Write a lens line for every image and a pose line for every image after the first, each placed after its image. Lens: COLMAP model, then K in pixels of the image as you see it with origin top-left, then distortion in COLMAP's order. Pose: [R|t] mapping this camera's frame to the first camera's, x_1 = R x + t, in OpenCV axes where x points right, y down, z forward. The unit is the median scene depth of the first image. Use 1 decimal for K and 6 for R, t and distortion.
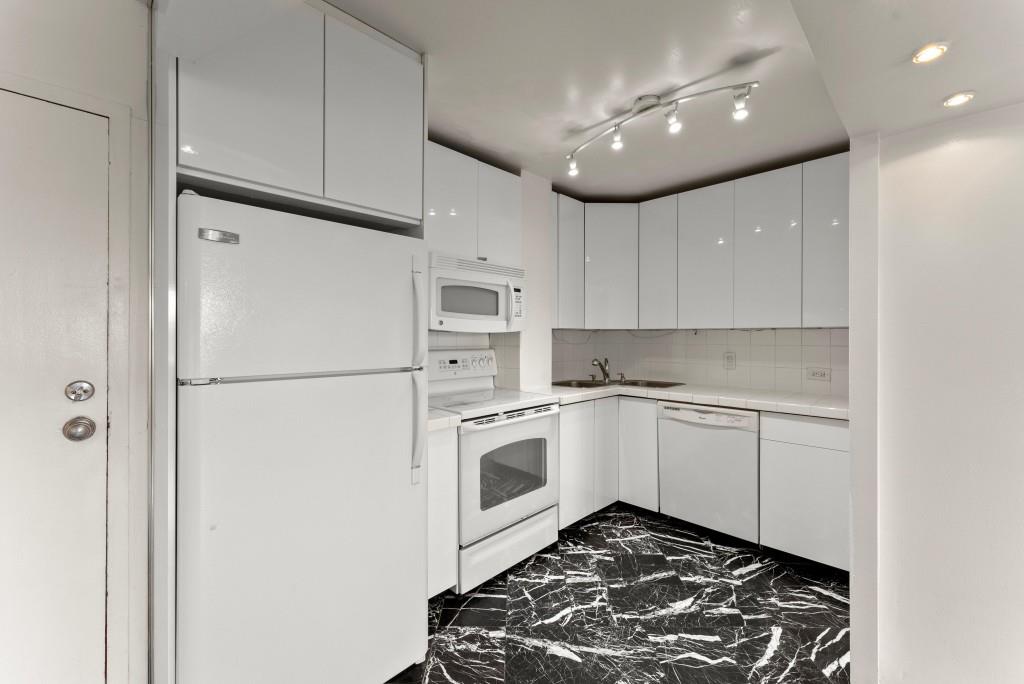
lens RADIAL K [[405.9, 0, 511.6], [0, 405.9, 334.5], [0, 0, 1]] dist [-0.001010, -0.000094]
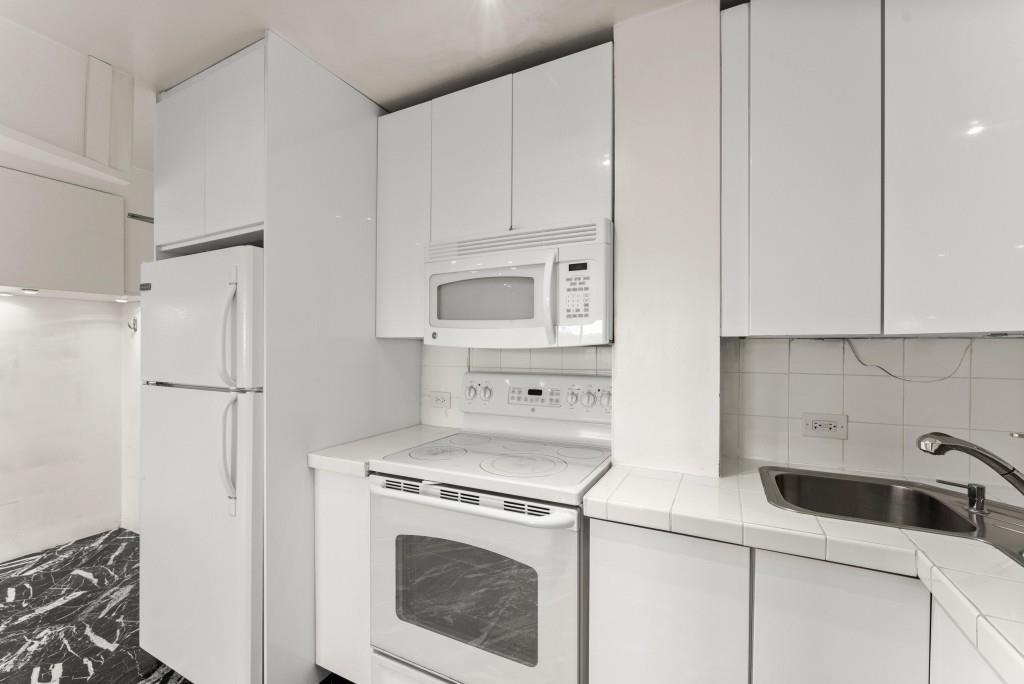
lens RADIAL K [[421.6, 0, 512.0], [0, 421.6, 342.0], [0, 0, 1]] dist [-0.001462, -0.000077]
pose [[0.307614, -0.012705, -0.951426, 0.542951], [0.002407, 0.999918, -0.012574, -0.006317], [0.951508, 0.001578, 0.307619, 0.816083]]
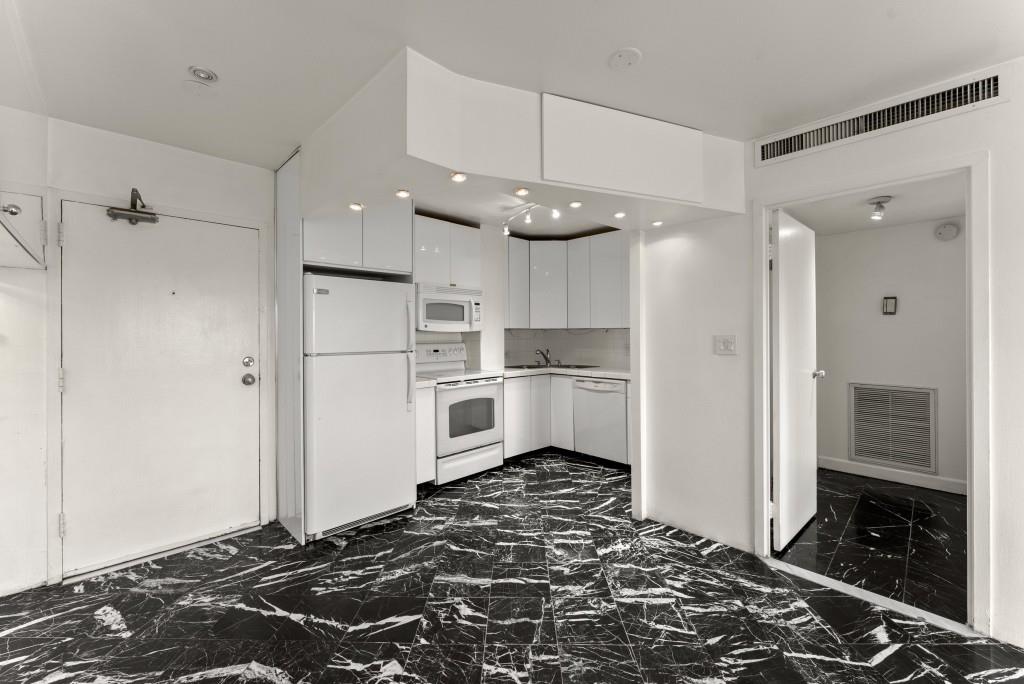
lens RADIAL K [[405.9, 0, 511.6], [0, 405.9, 334.5], [0, 0, 1]] dist [-0.001010, -0.000094]
pose [[0.999956, -0.005155, -0.007876, 0.168570], [0.005212, 0.999960, 0.007331, -0.004936], [0.007838, -0.007372, 0.999942, -0.582826]]
